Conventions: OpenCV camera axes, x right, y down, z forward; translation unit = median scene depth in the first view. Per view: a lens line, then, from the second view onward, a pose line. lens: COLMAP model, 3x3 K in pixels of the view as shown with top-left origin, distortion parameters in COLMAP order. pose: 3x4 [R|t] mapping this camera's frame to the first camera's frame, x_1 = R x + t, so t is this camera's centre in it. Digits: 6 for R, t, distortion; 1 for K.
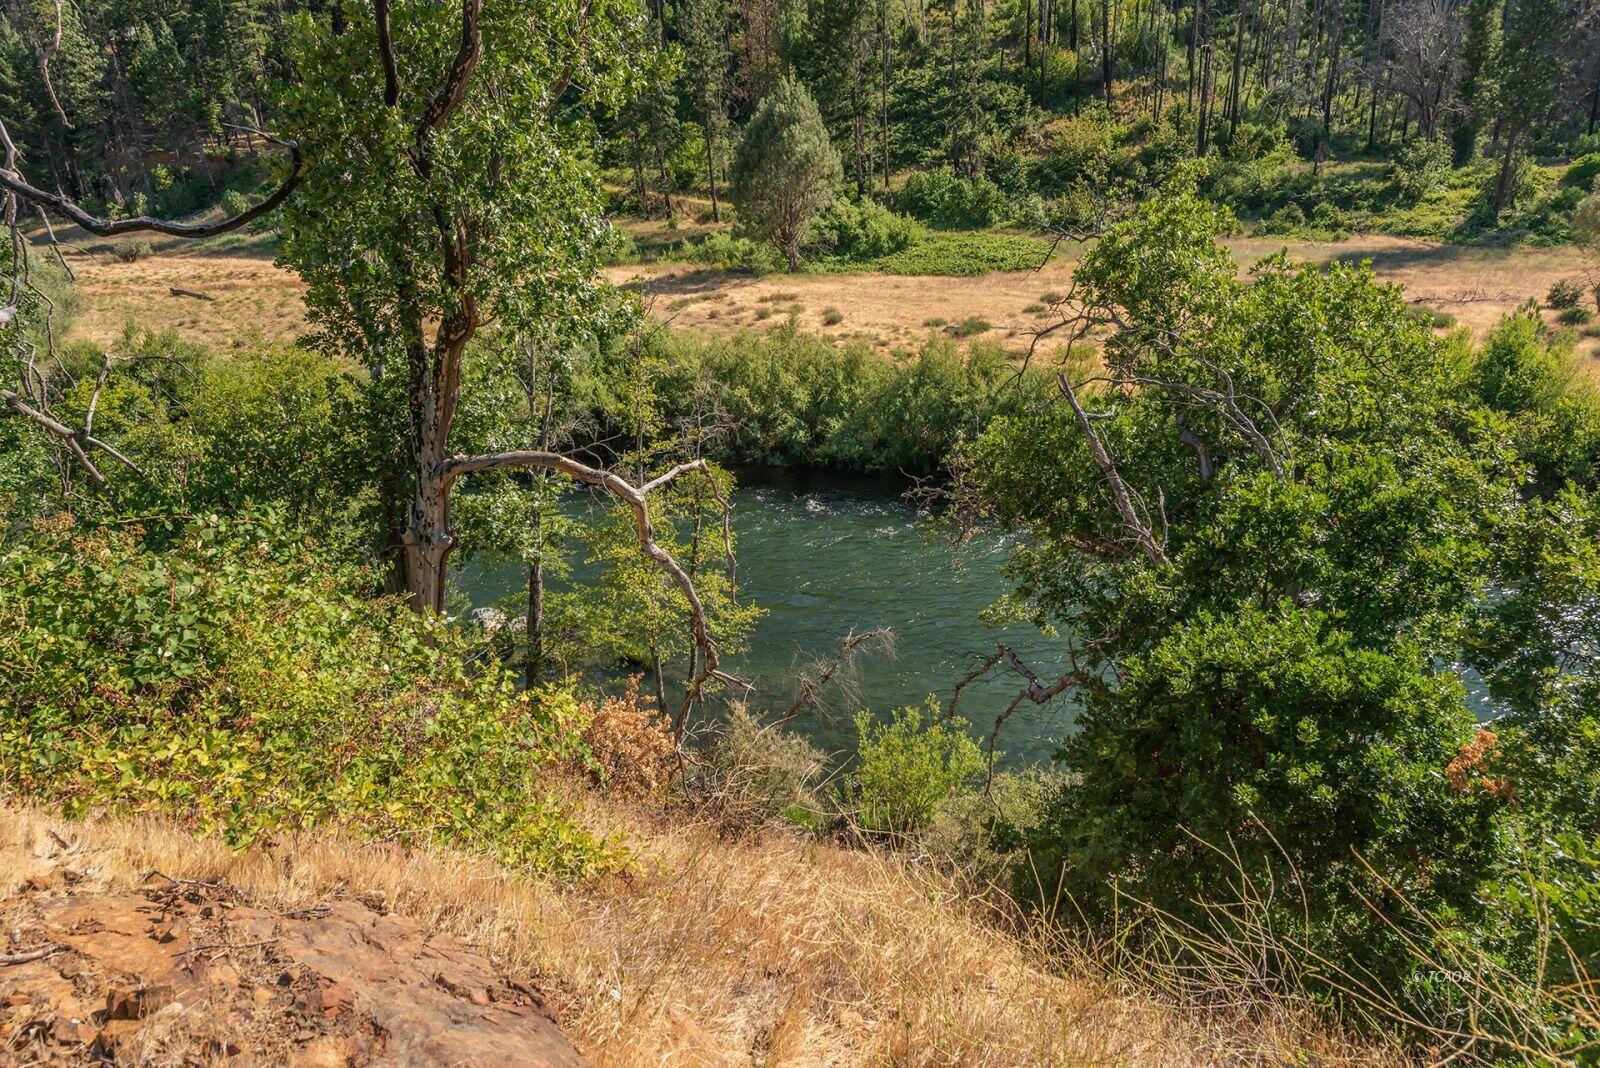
lens RADIAL K [[1046.5, 0, 799.6], [0, 1046.5, 536.9], [0, 0, 1]] dist [0.025153, -0.017766]
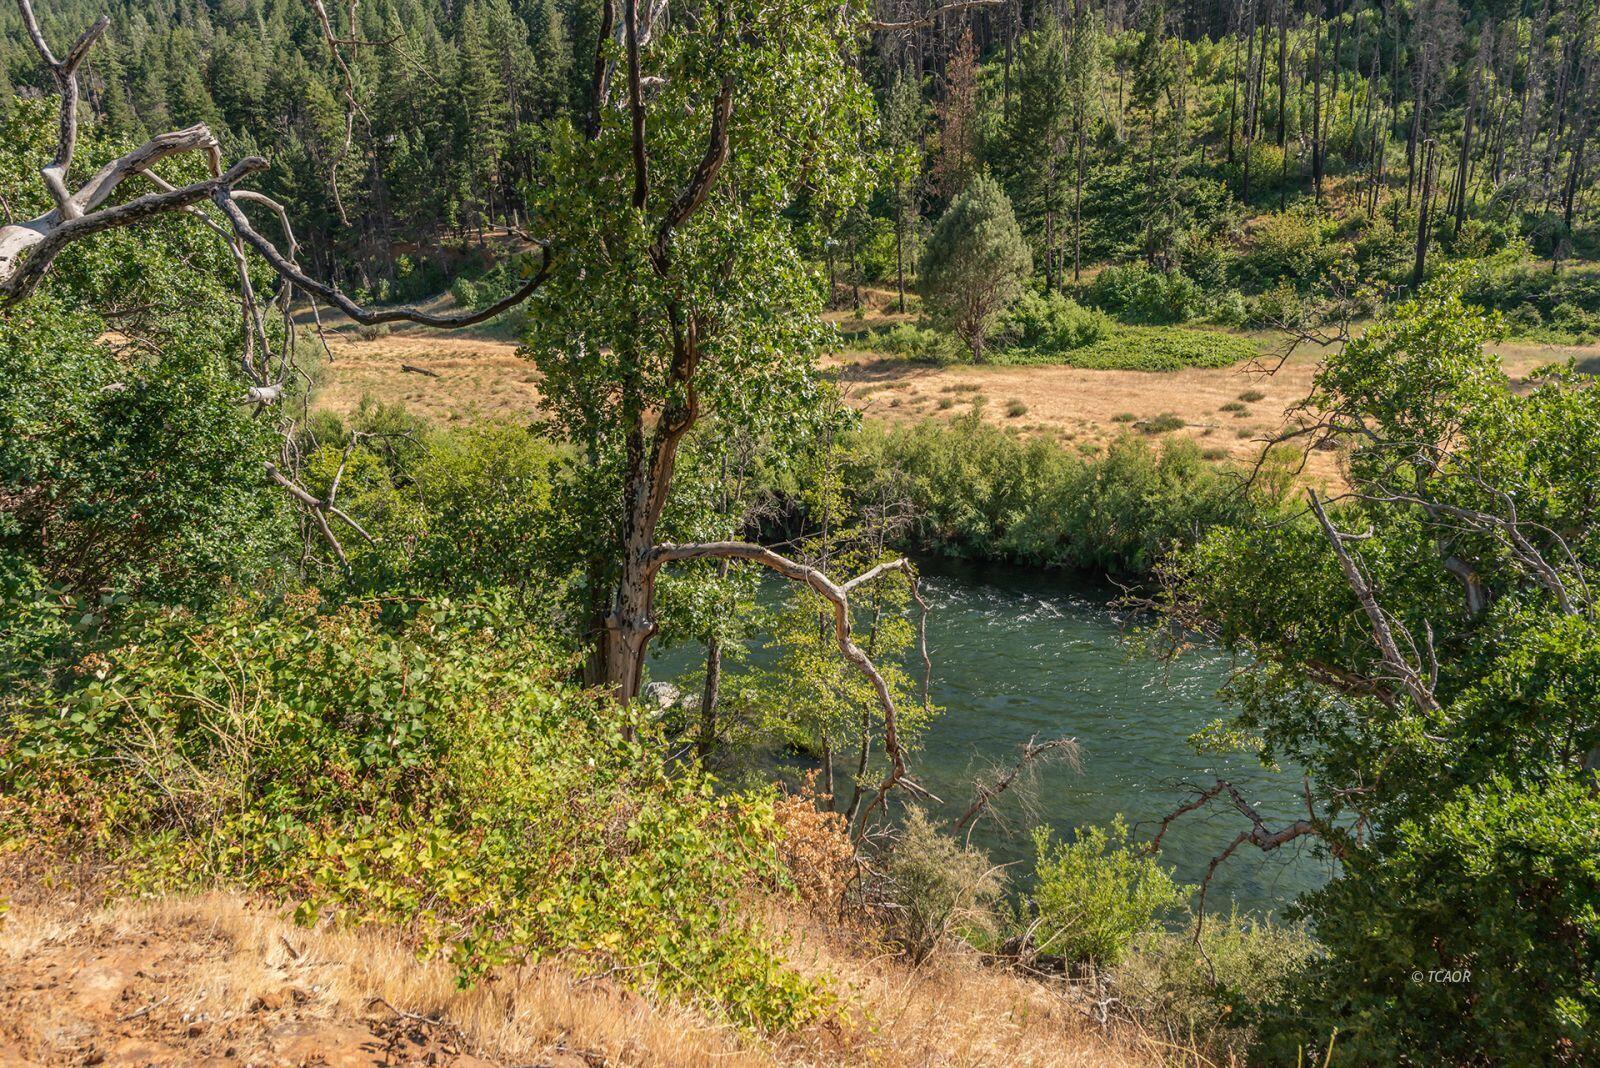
lens RADIAL K [[1046.5, 0, 798.6], [0, 1046.5, 537.3], [0, 0, 1]] dist [0.025153, -0.017766]
pose [[0.985494, 0.051515, -0.161703, -0.014834], [-0.064284, 0.995128, -0.074753, -0.006410], [0.157065, 0.084063, 0.984004, 0.012905]]
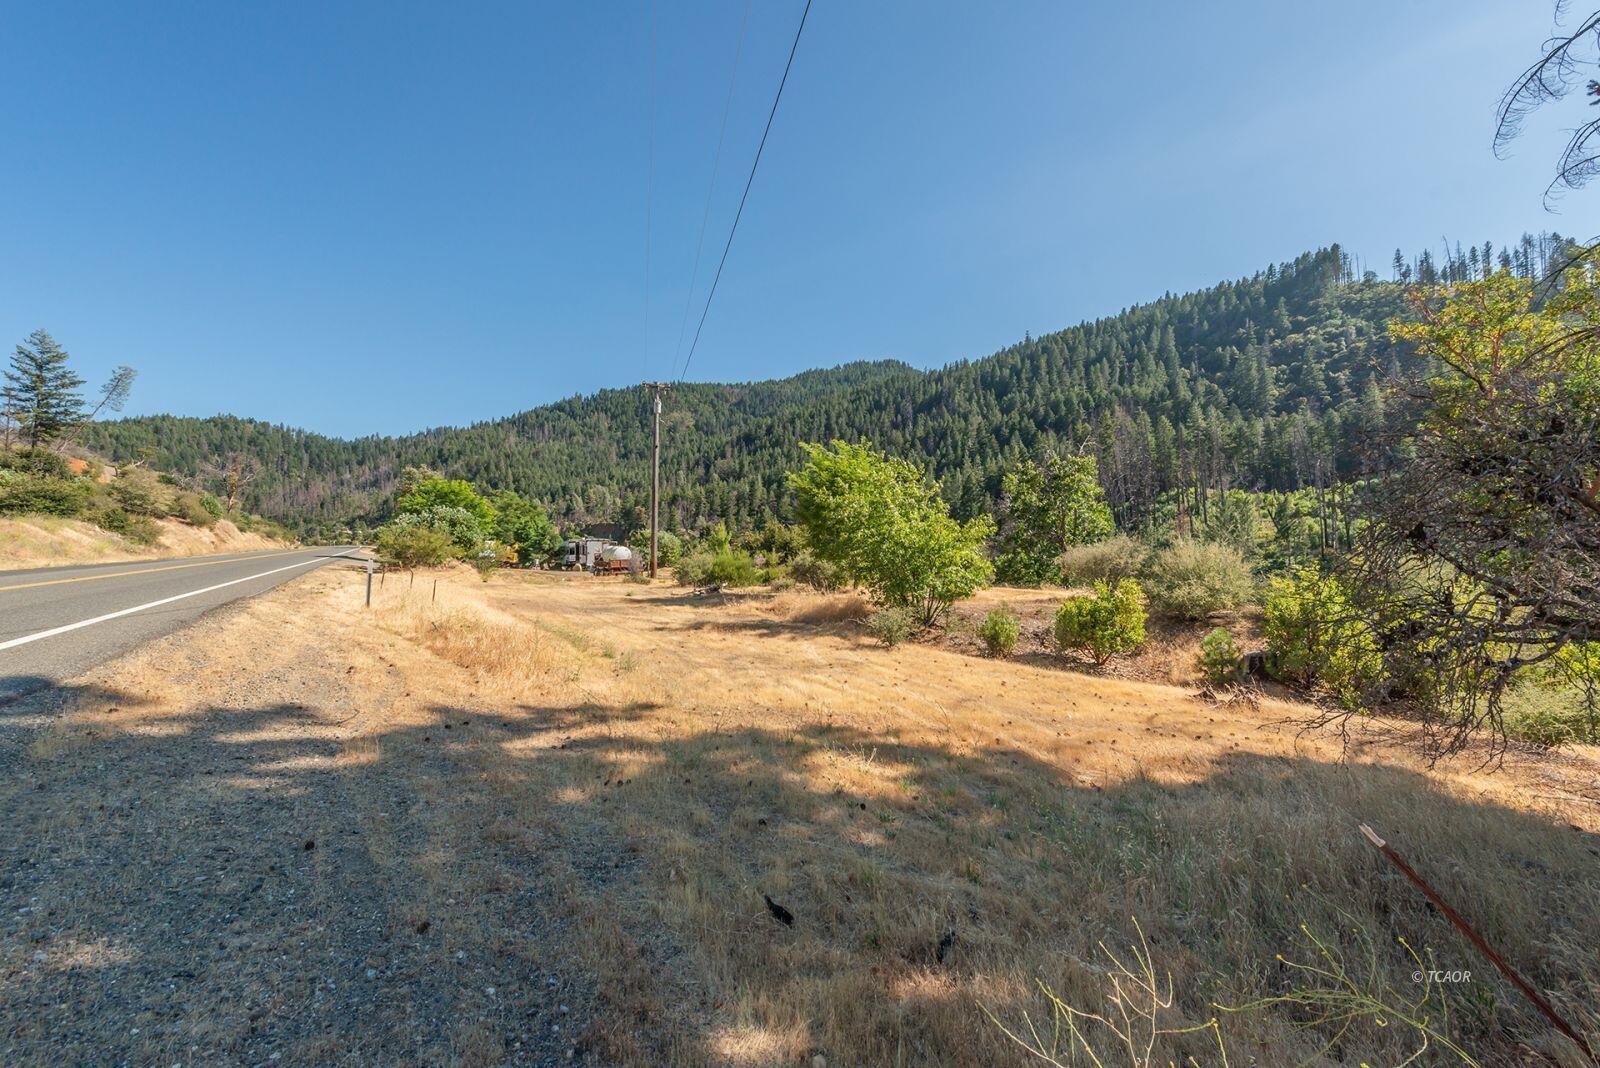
lens RADIAL K [[629.5, 0, 798.3], [0, 629.5, 537.8], [0, 0, 1]] dist [0.012132, -0.003126]
pose [[0.921620, 0.007380, -0.388023, -1.234307], [-0.158419, 0.919882, -0.358776, 0.513232], [0.354288, 0.392126, 0.848951, -1.998145]]
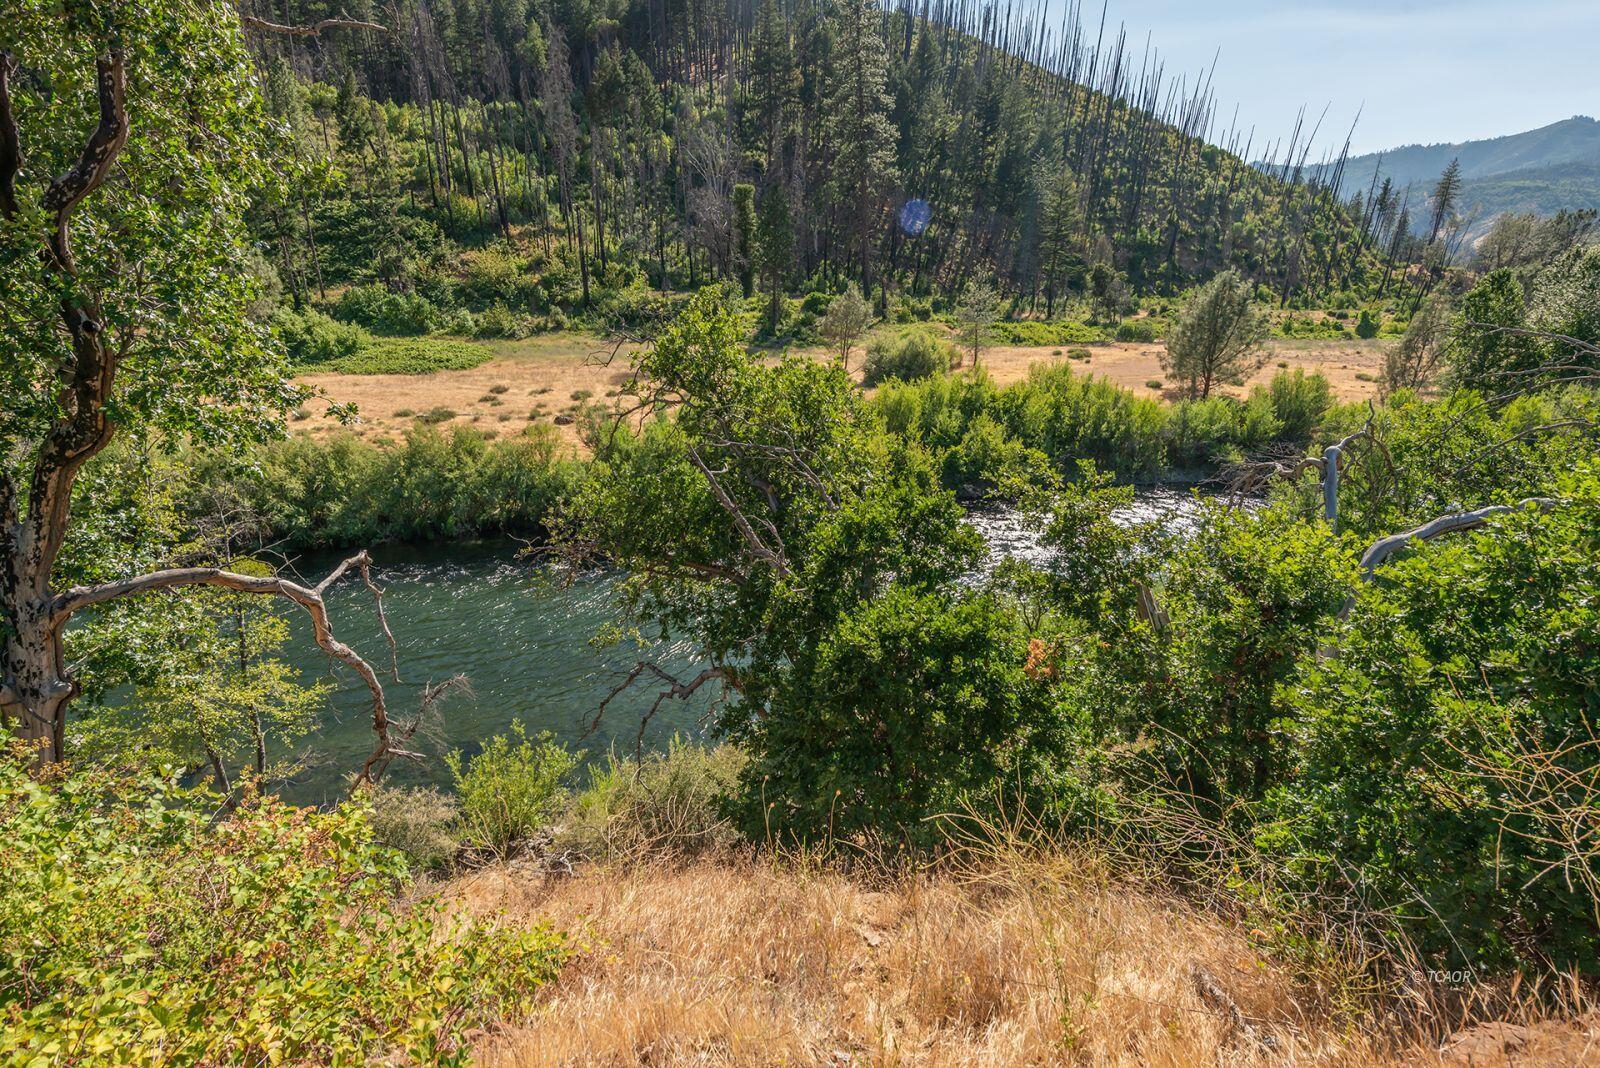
lens RADIAL K [[795.2, 0, 801.5], [0, 795.2, 535.2], [0, 0, 1]] dist [0.014291, -0.002859]
pose [[0.816864, -0.140883, 0.559362, -0.076800], [0.163453, 0.986503, 0.009766, -0.011140], [-0.553188, 0.083451, 0.828866, 0.042961]]
